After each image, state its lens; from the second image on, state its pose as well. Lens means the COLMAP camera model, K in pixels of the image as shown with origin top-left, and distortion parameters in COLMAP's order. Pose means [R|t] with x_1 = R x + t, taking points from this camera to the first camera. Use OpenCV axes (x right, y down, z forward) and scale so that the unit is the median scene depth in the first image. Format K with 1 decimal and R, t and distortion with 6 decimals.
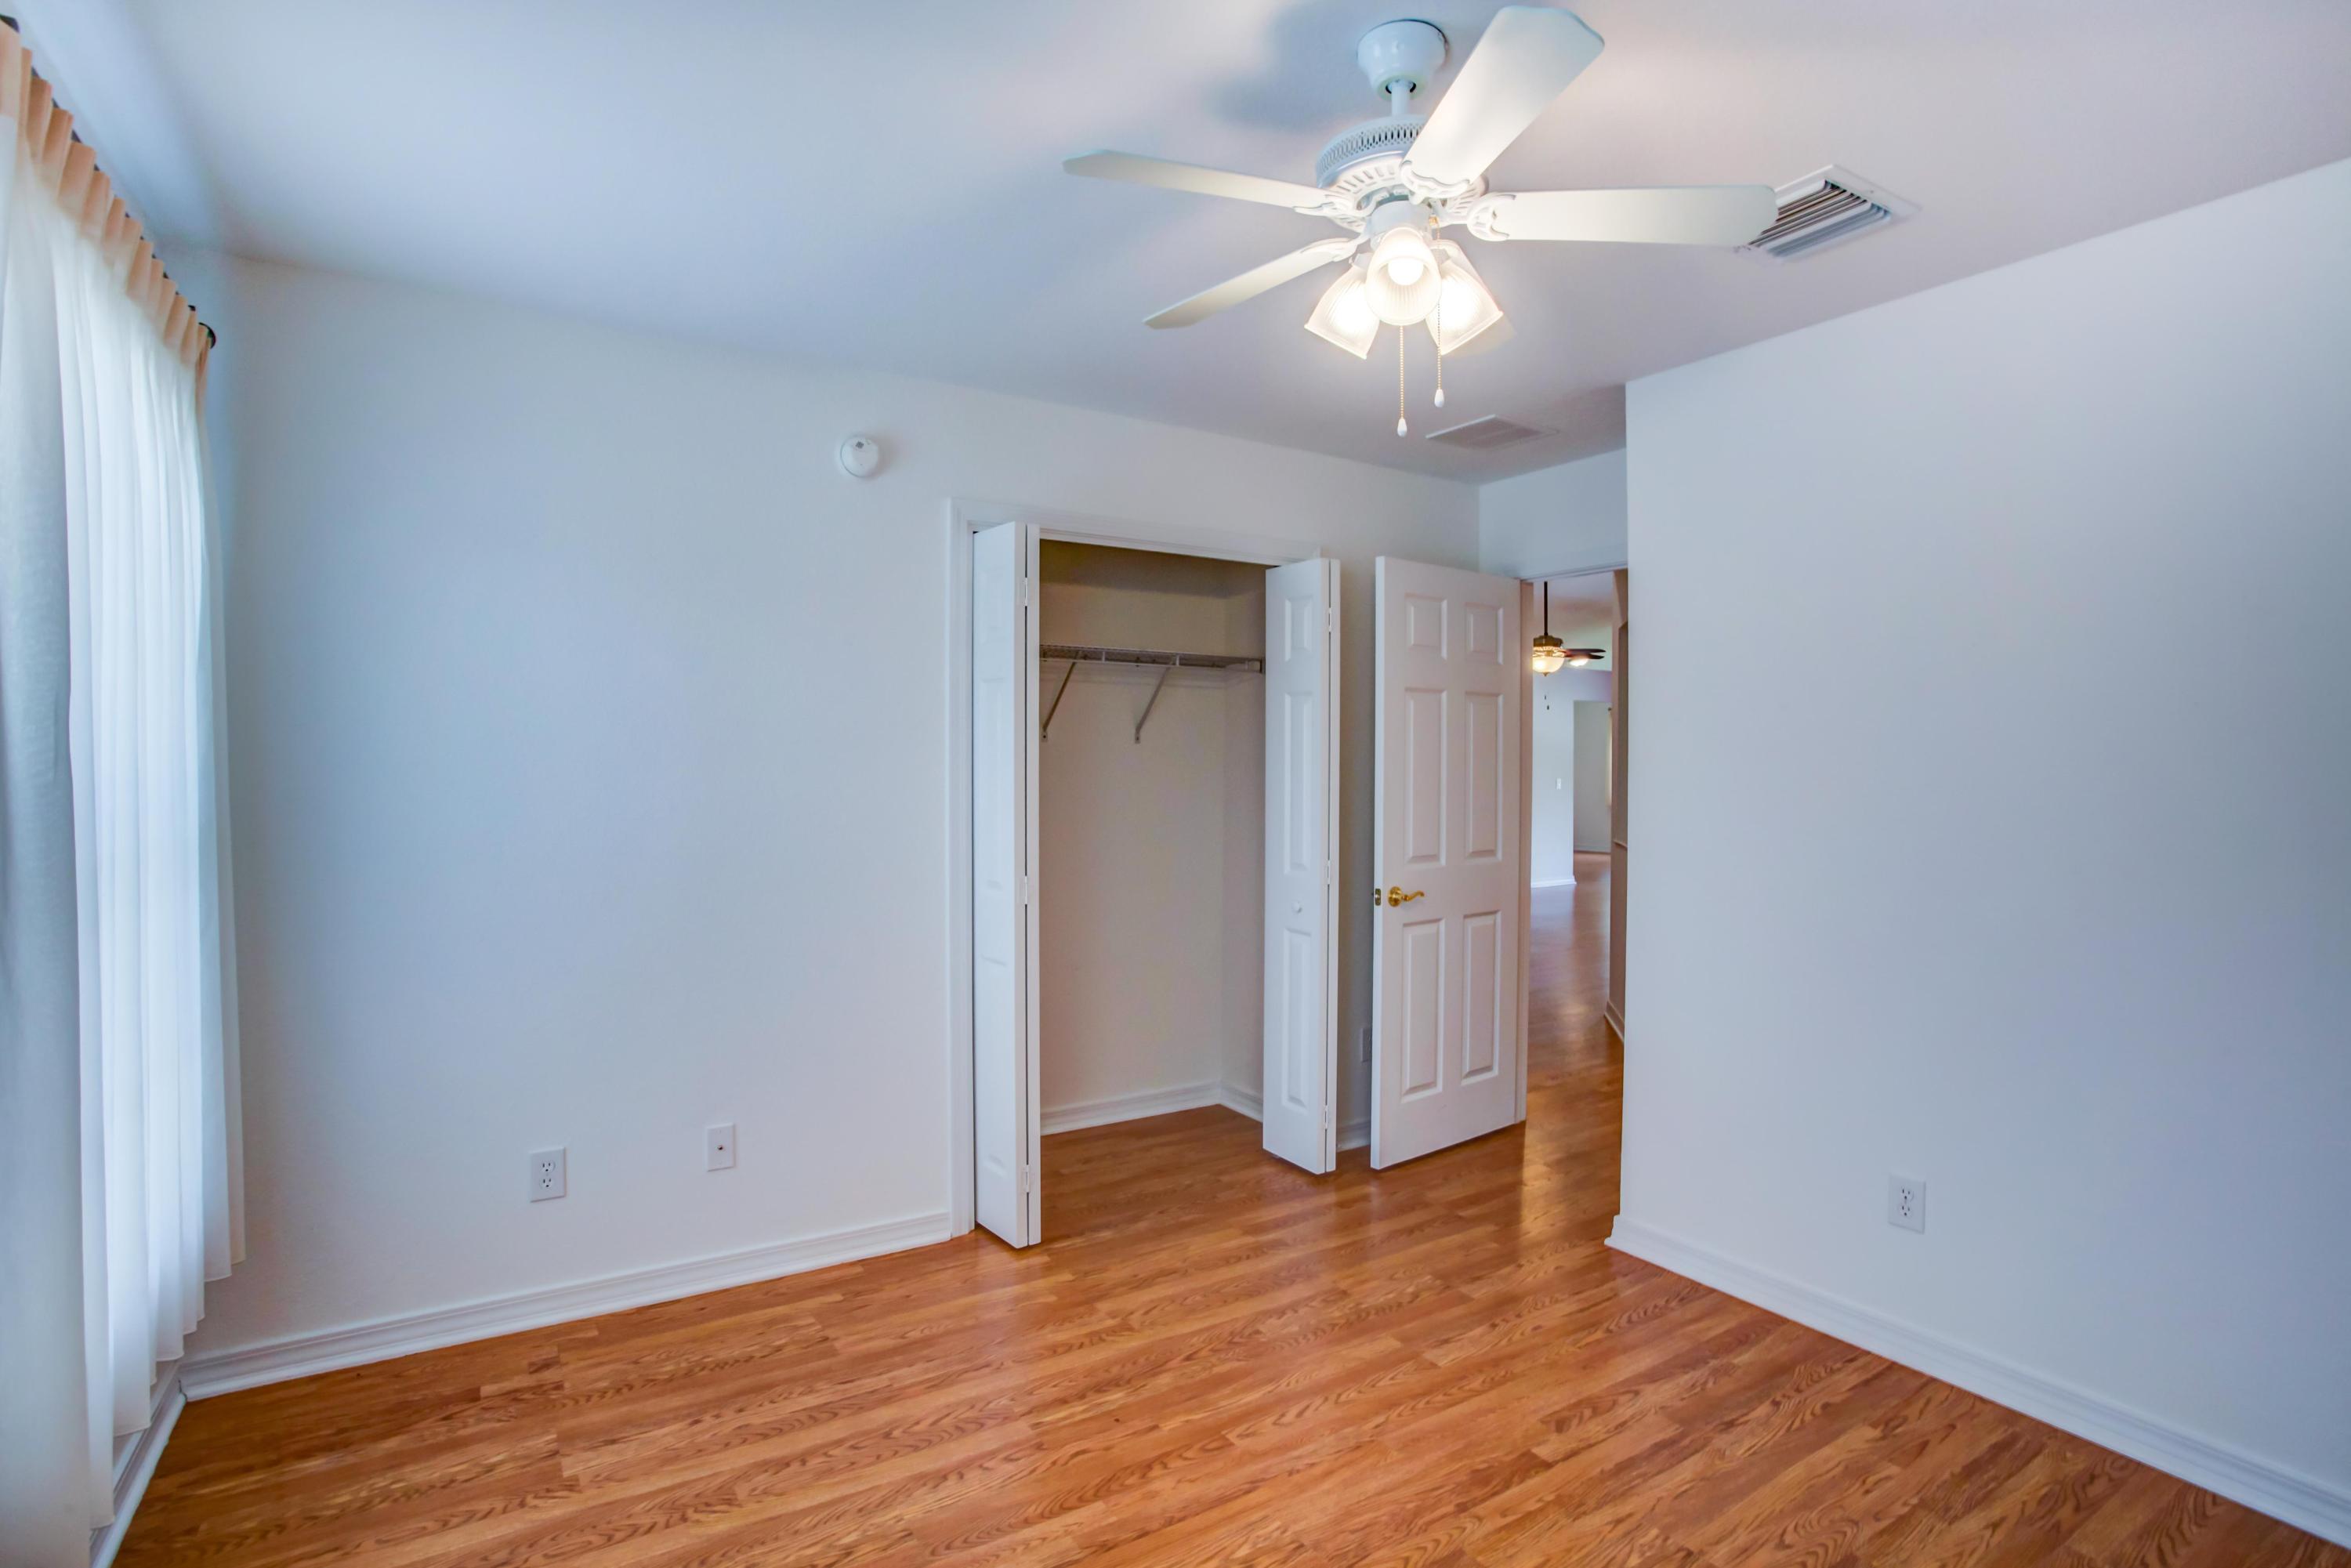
lens RADIAL K [[1149.1, 0, 1184.7], [0, 1149.1, 777.2], [0, 0, 1]] dist [-0.065689, 0.031981]
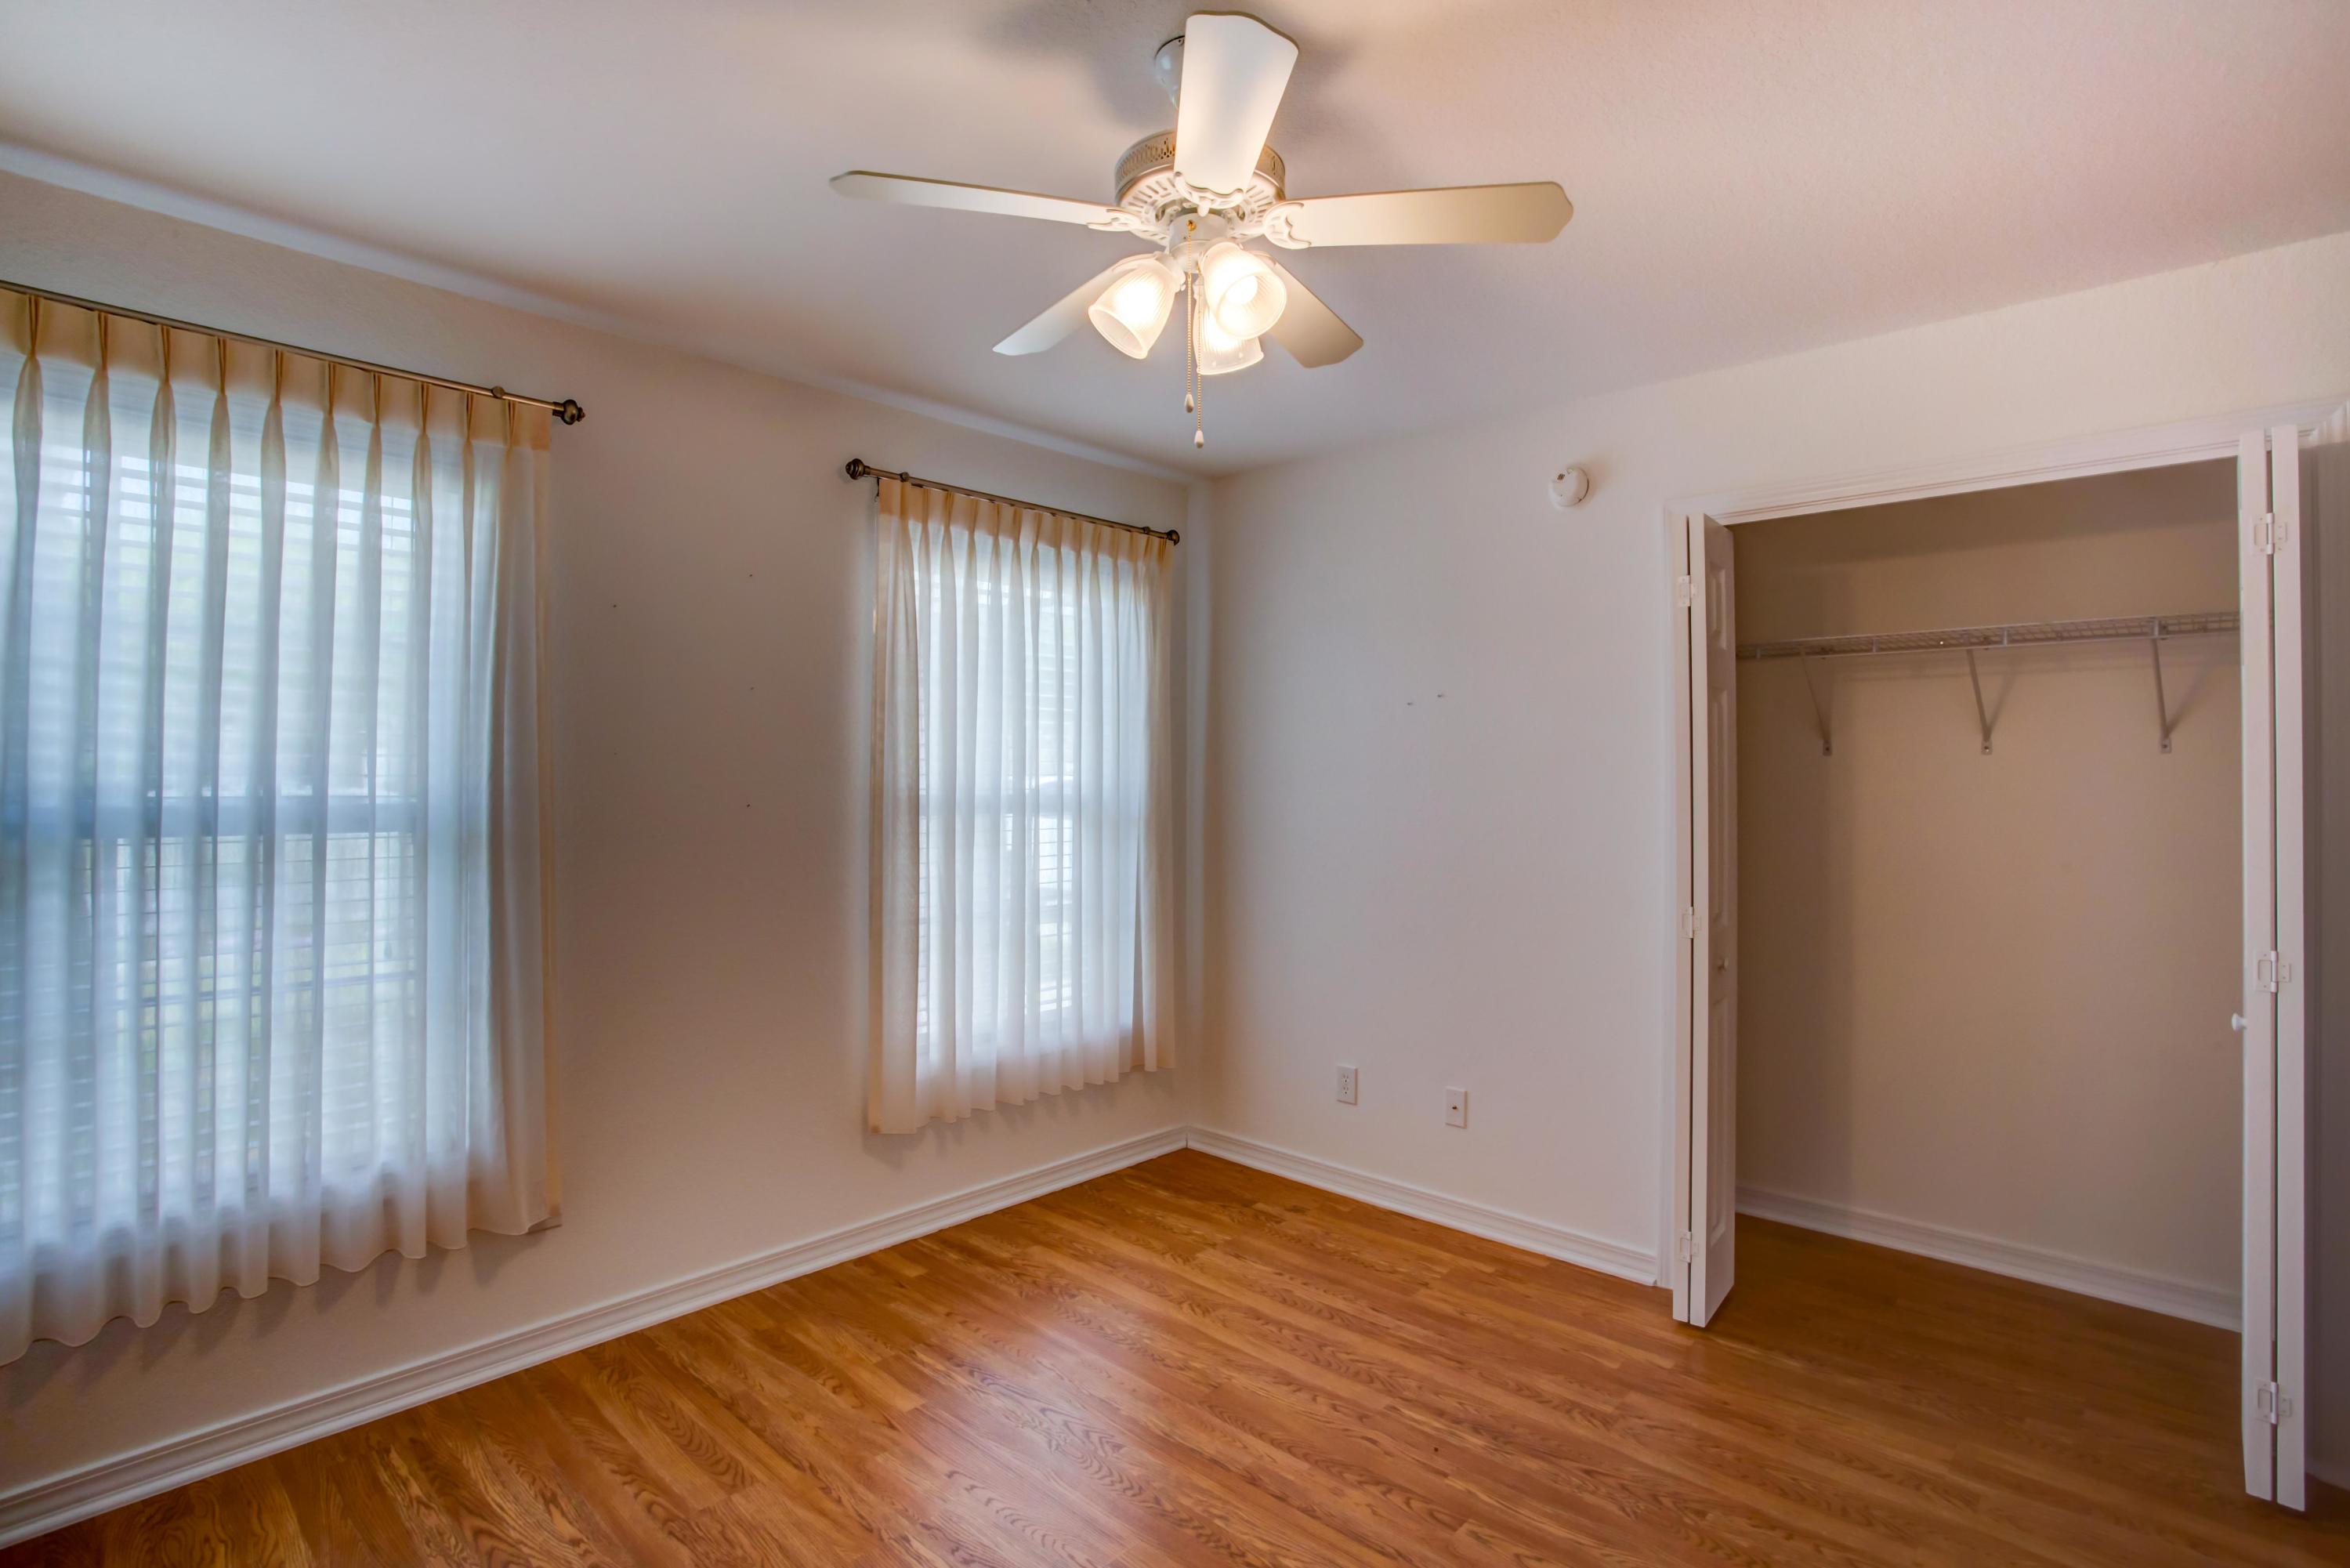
lens RADIAL K [[1148.6, 0, 1184.2], [0, 1148.6, 777.2], [0, 0, 1]] dist [-0.065689, 0.031981]
pose [[0.234888, -0.013749, -0.971925, 0.791111], [-0.007200, 0.999848, -0.015885, 0.008458], [0.971996, 0.010729, 0.234754, 0.526491]]
